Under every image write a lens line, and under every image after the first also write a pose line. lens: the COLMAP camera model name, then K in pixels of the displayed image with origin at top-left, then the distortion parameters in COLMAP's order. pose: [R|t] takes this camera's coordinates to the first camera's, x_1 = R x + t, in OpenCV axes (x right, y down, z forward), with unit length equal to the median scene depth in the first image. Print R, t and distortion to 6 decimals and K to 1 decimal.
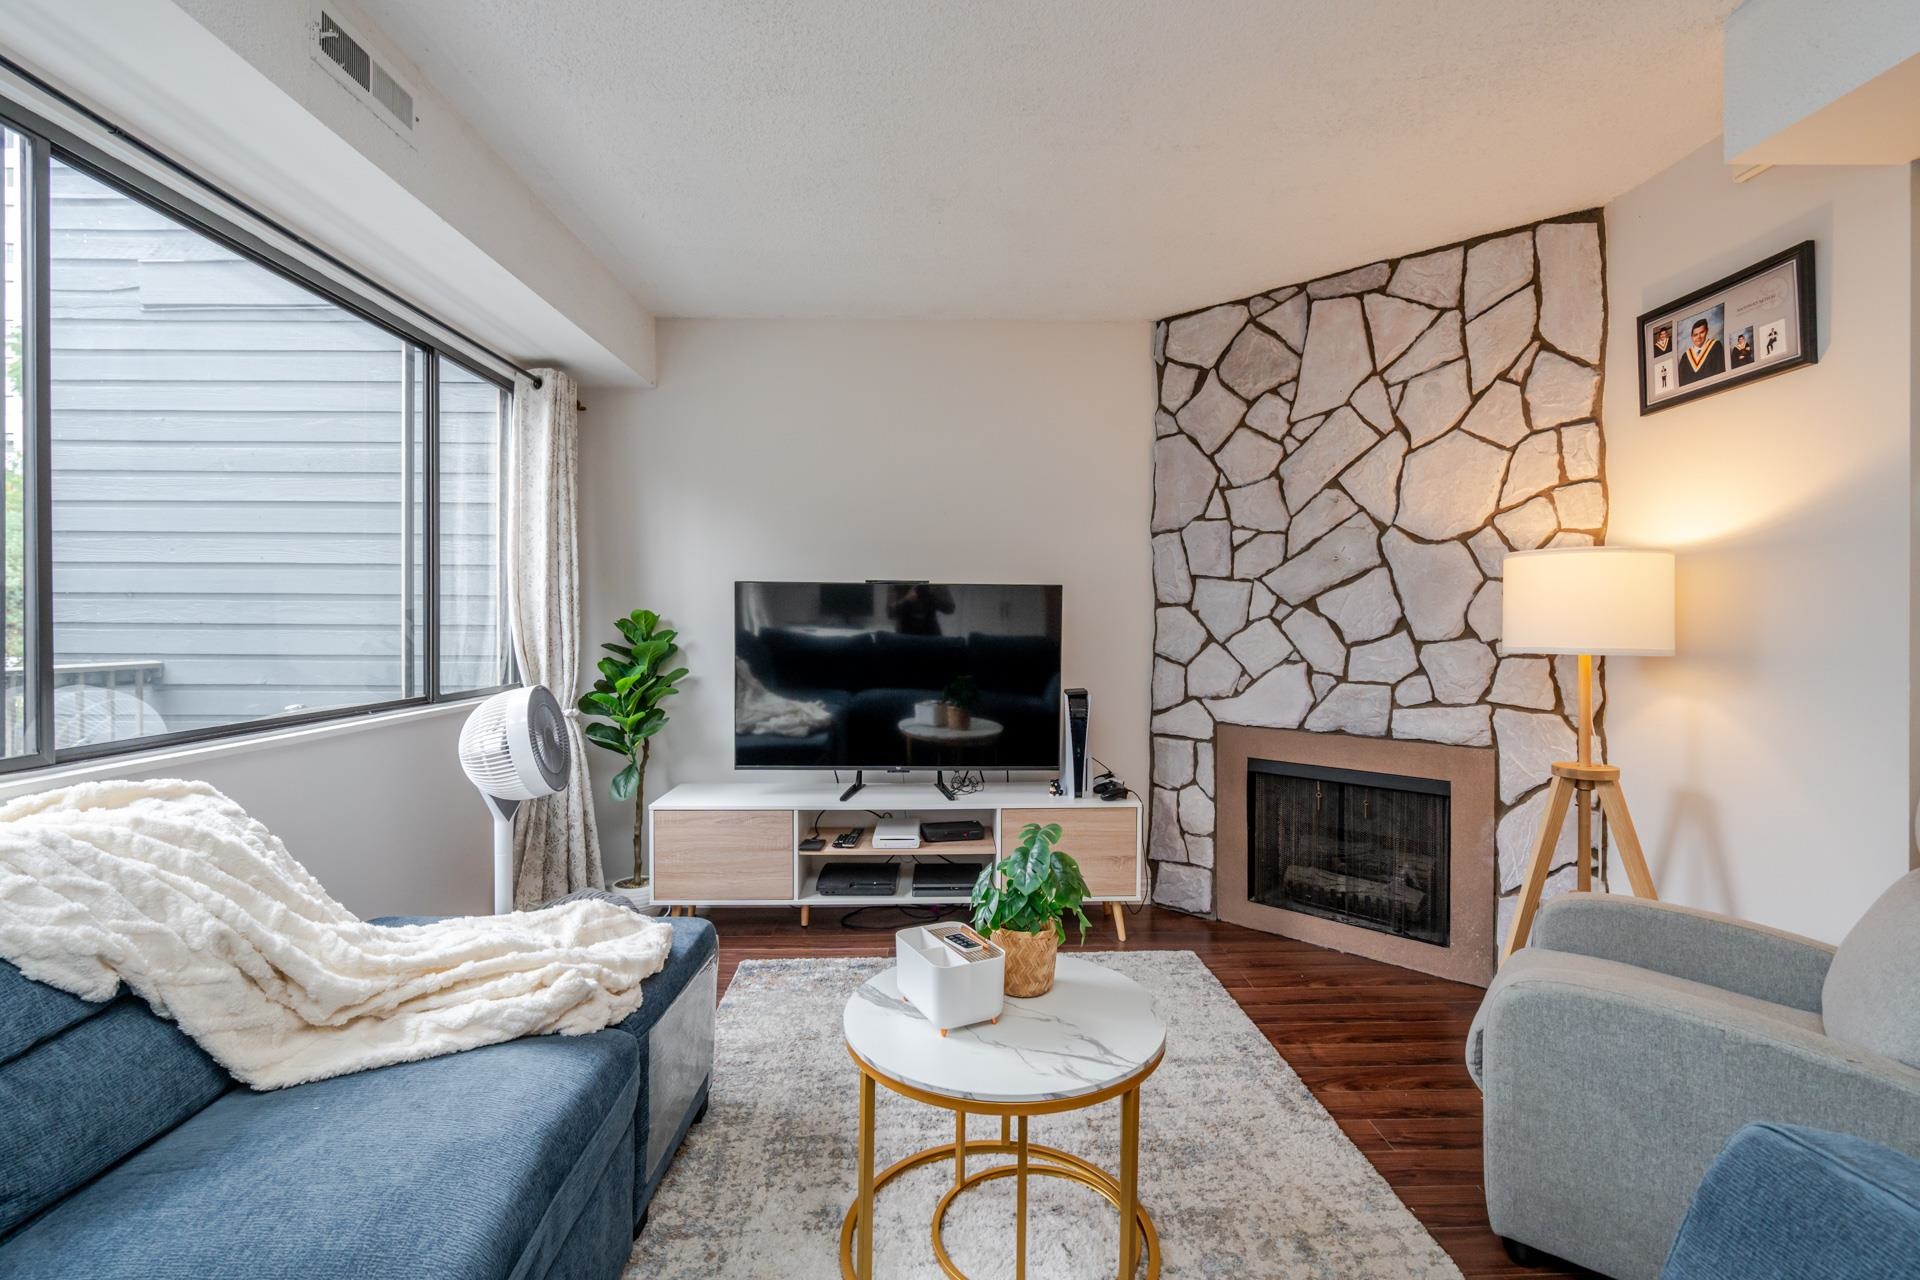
lens RADIAL K [[867.5, 0, 962.2], [0, 867.5, 625.3], [0, 0, 1]] dist [-0.006023, 0.002182]
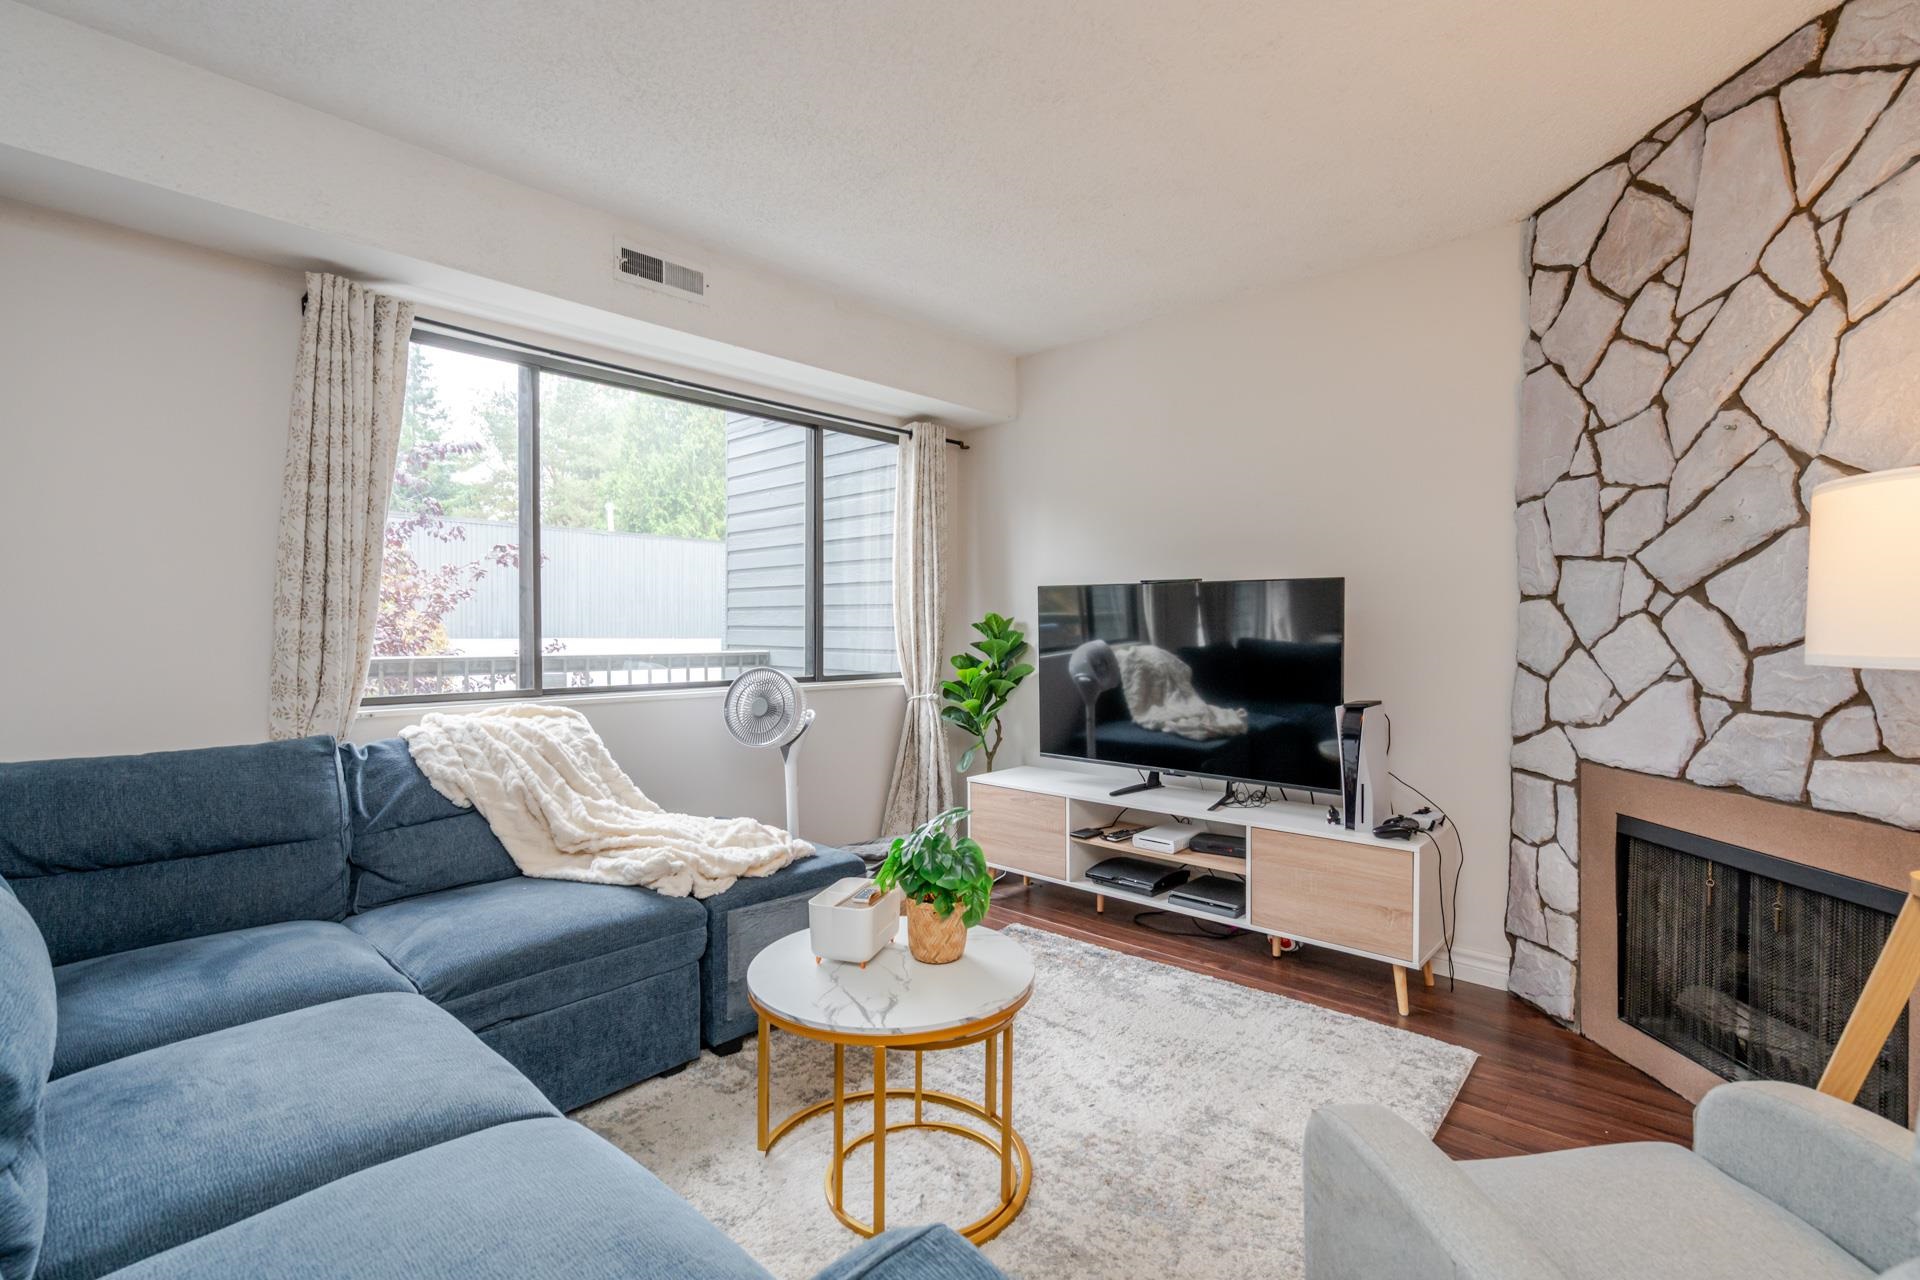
lens RADIAL K [[867.5, 0, 950.1], [0, 867.5, 642.0], [0, 0, 1]] dist [-0.006023, 0.002182]
pose [[0.714875, 0.010128, -0.699179, 0.446601], [-0.003840, 0.999937, 0.010559, 0.009720], [0.699242, -0.004864, 0.714868, 0.132070]]
